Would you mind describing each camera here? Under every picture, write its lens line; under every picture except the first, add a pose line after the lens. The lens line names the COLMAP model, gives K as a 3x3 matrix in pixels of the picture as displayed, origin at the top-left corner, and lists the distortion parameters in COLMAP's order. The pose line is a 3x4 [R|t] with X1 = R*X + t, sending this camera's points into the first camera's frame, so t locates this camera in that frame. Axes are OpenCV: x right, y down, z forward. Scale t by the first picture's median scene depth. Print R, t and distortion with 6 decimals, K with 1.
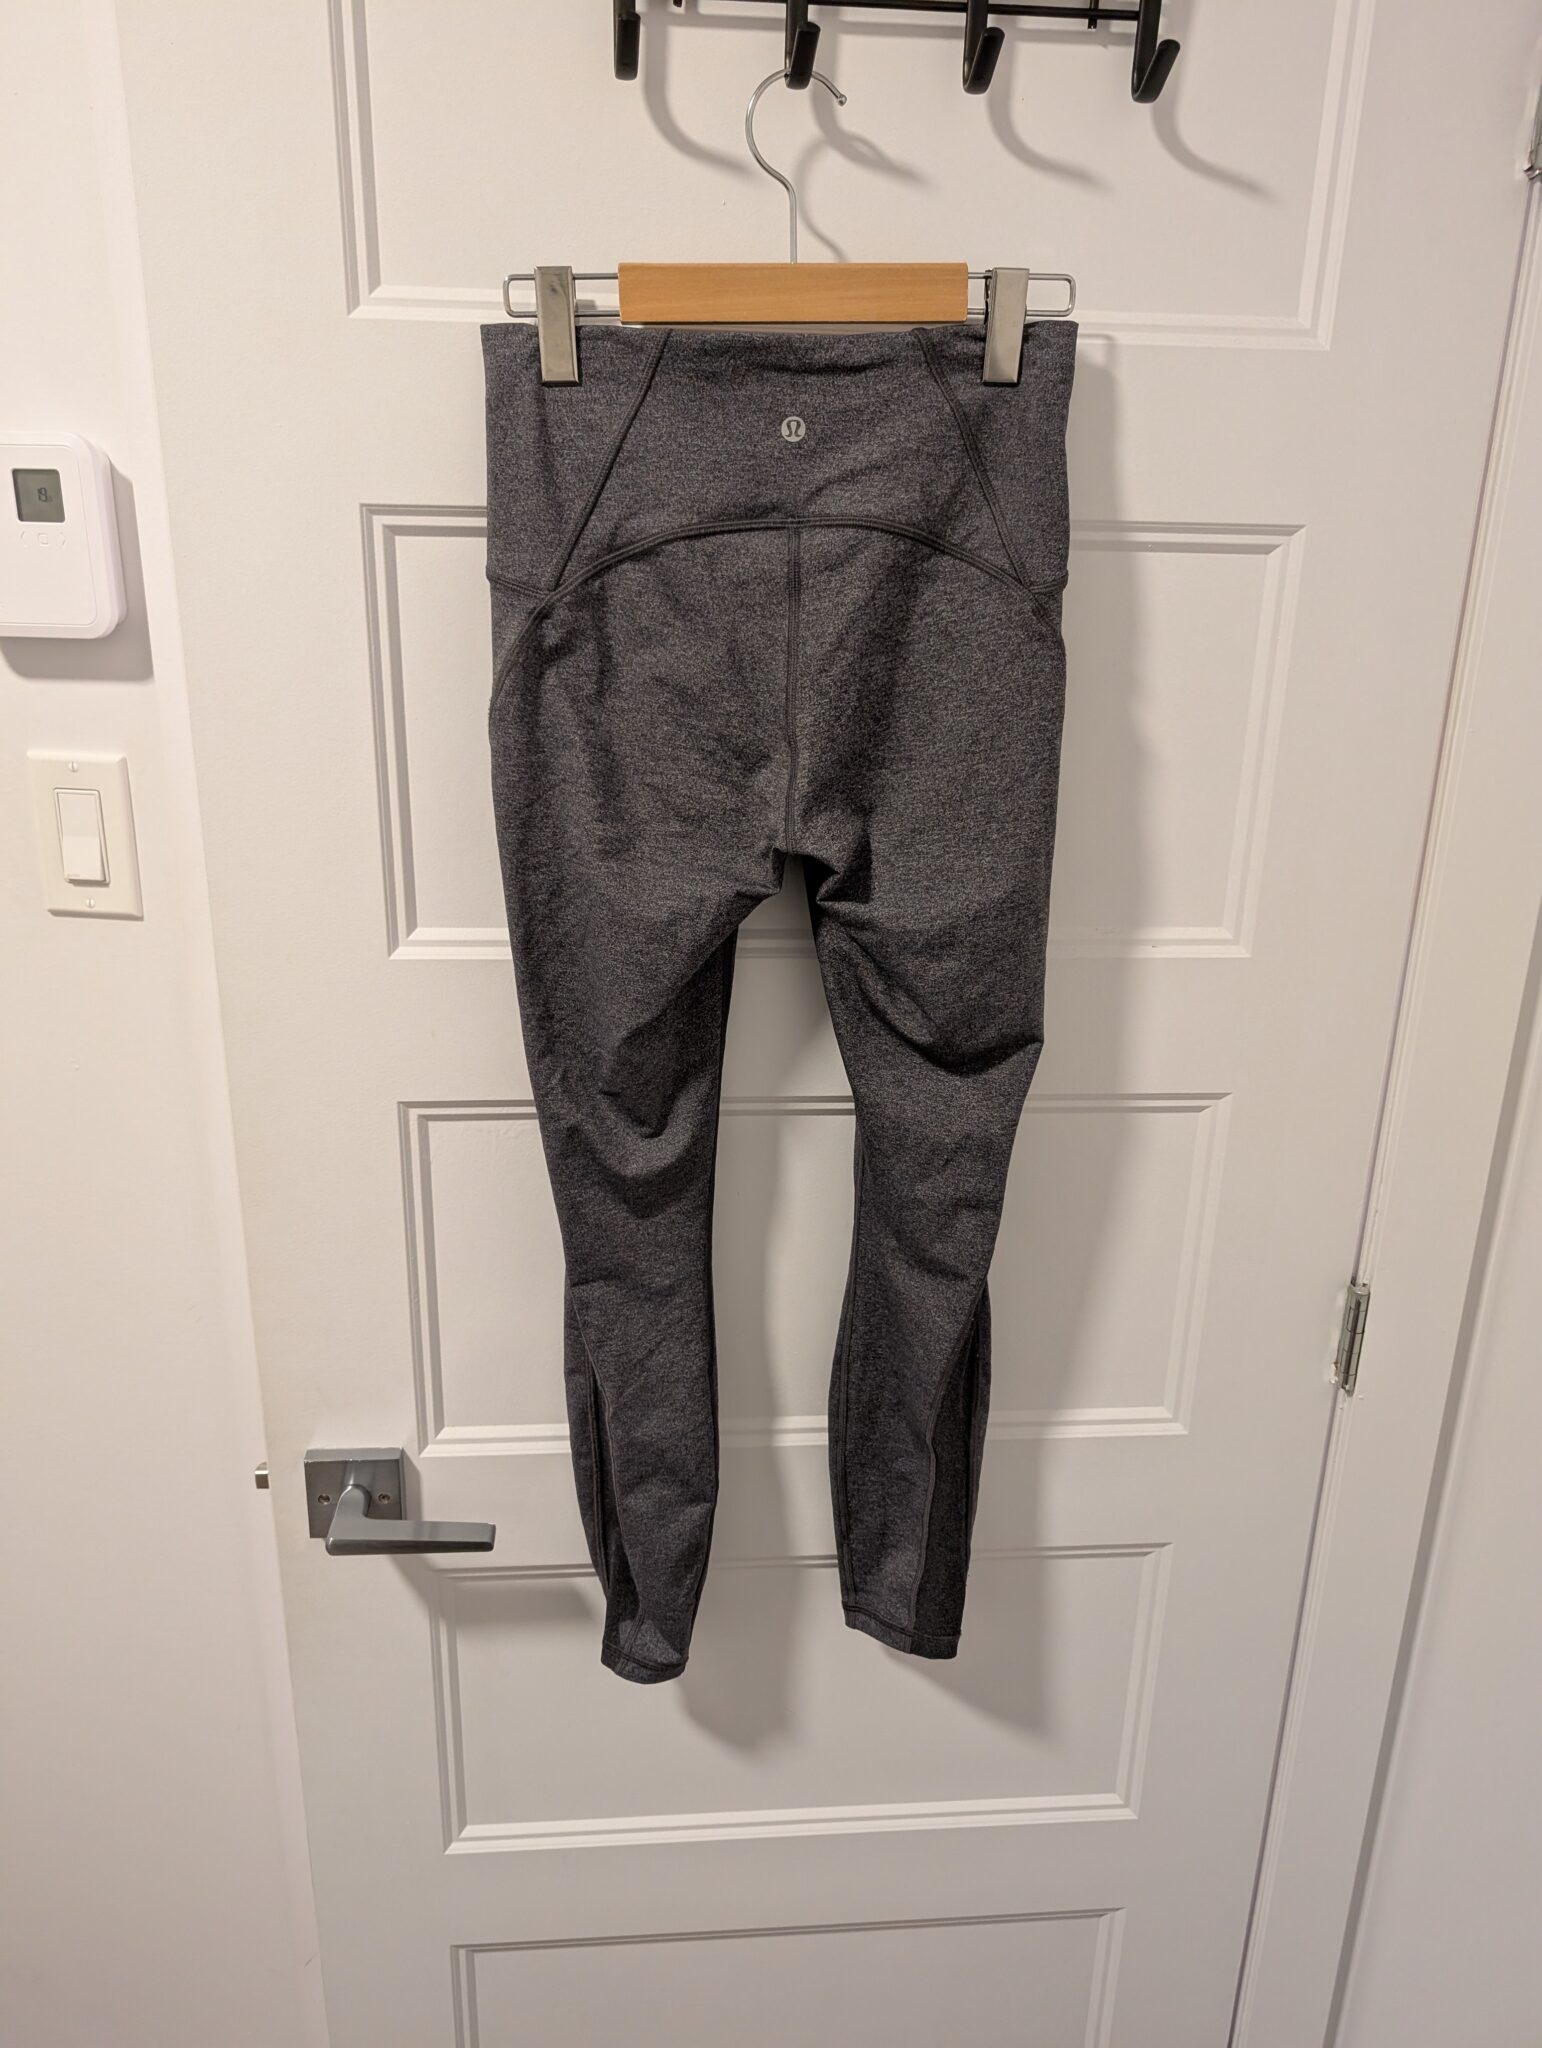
lens RADIAL K [[1441.2, 0, 771.1], [0, 1441.2, 1020.1], [0, 0, 1]] dist [-0.005926, 0.005365]
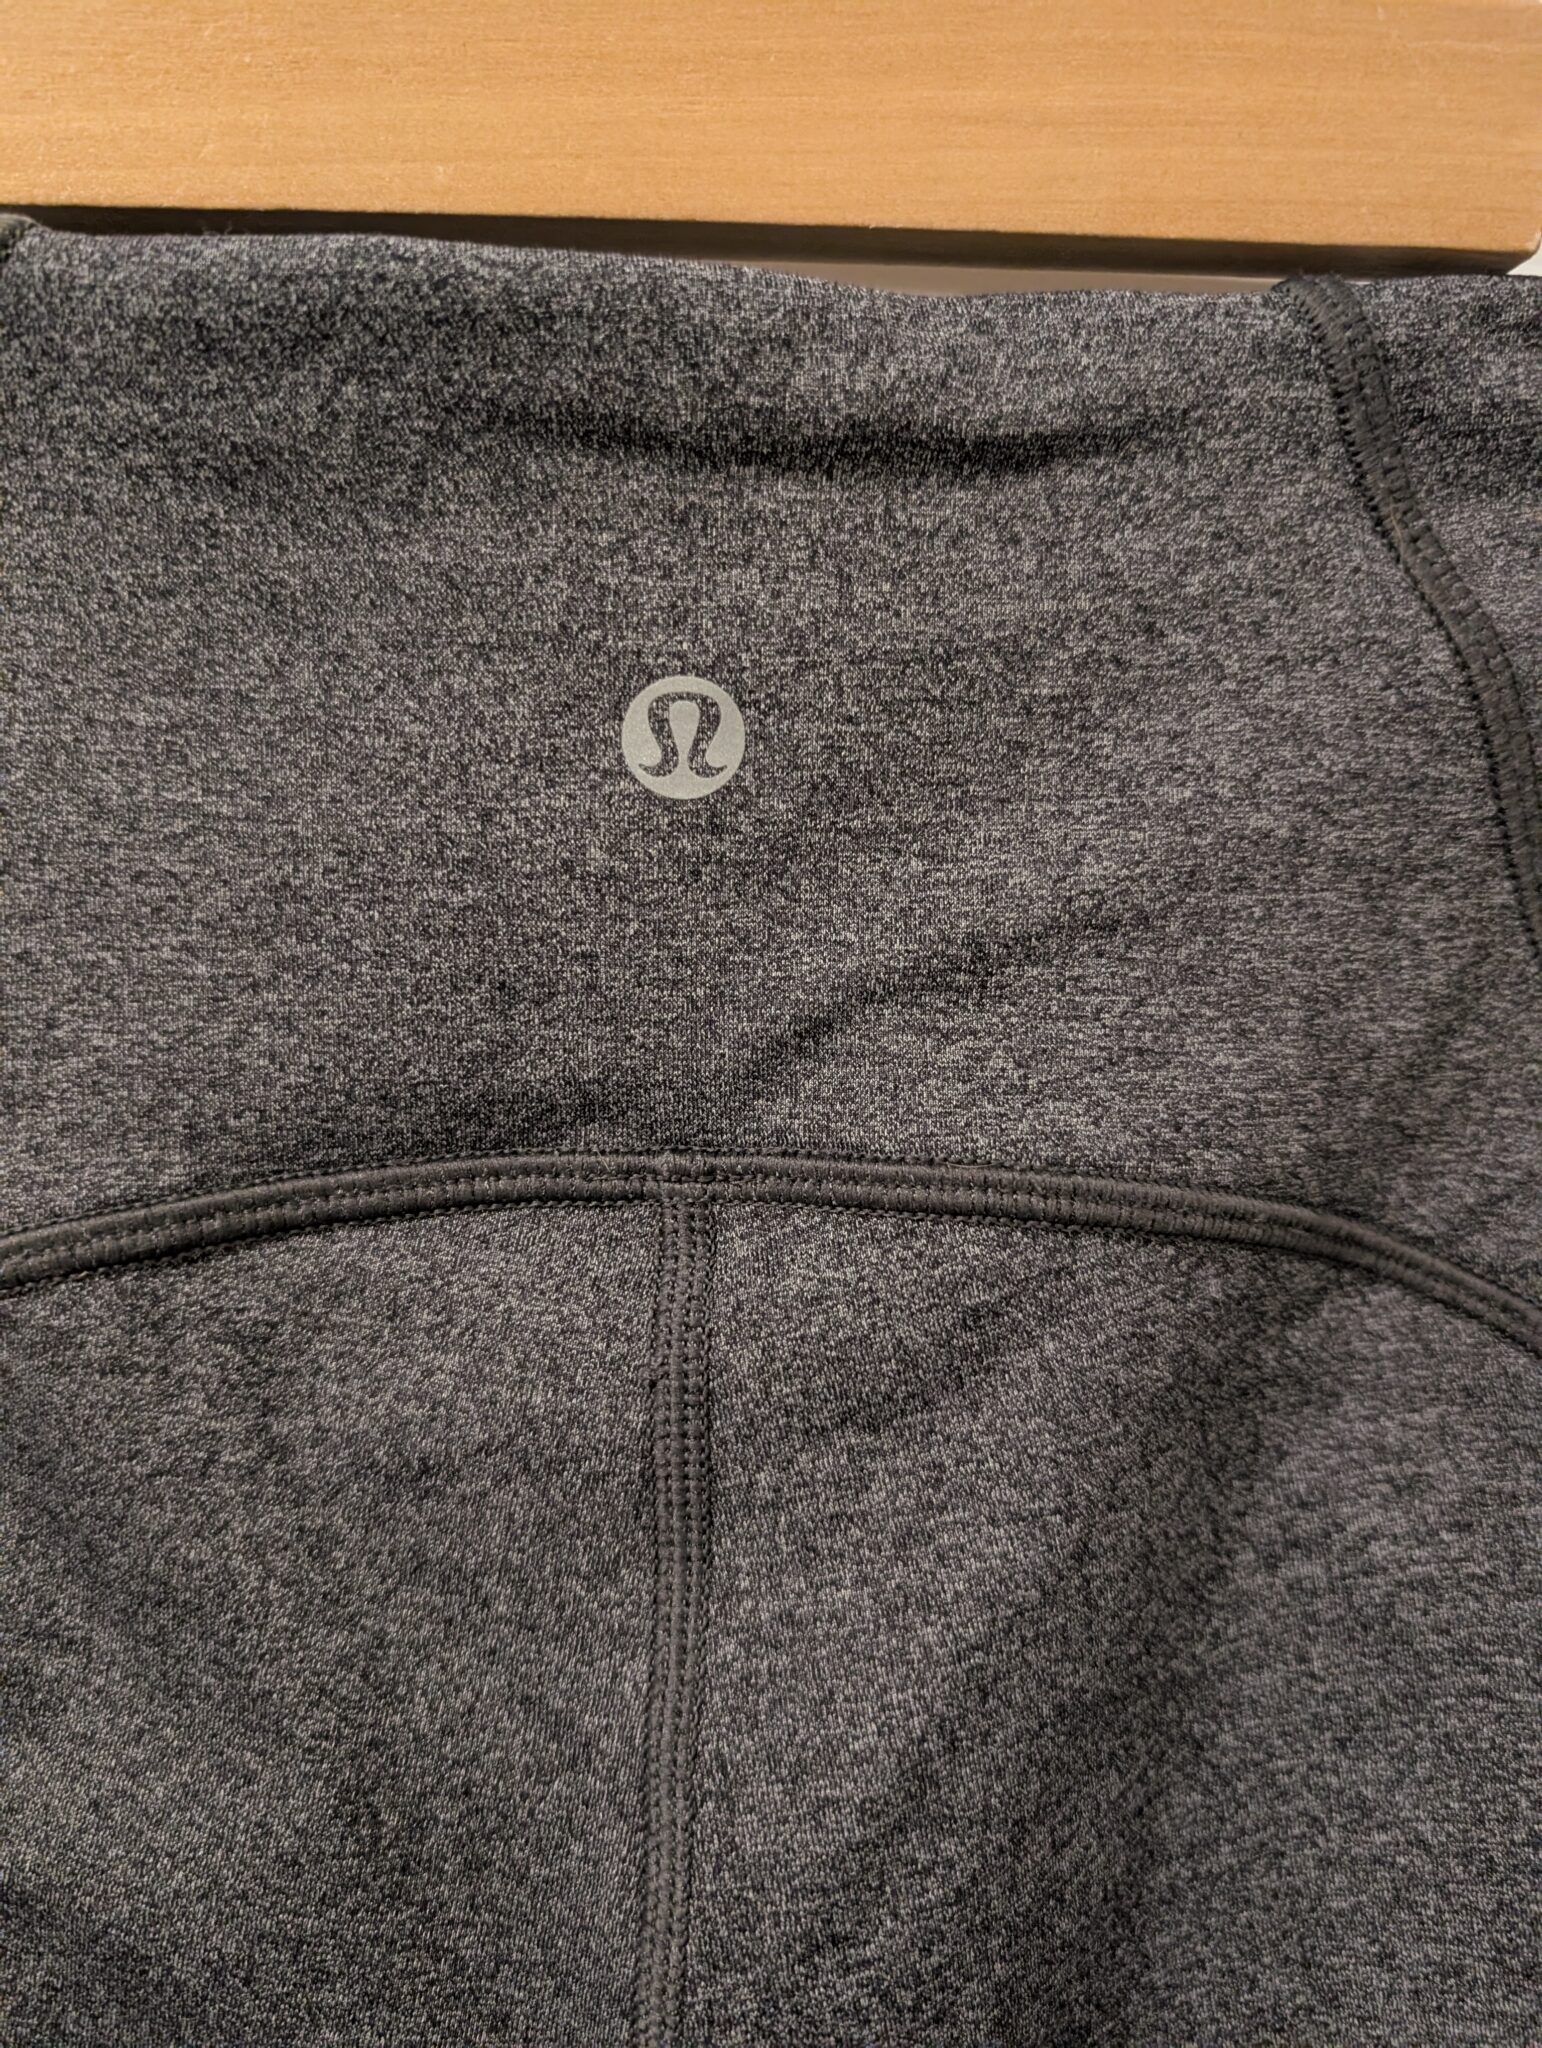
lens RADIAL K [[1441.2, 0, 771.6], [0, 1441.2, 1020.3], [0, 0, 1]] dist [-0.005926, 0.005365]
pose [[0.999856, 0.014262, 0.009201, 0.025945], [-0.012365, 0.983455, -0.180730, -0.332521], [-0.011626, 0.180590, 0.983490, 0.802246]]
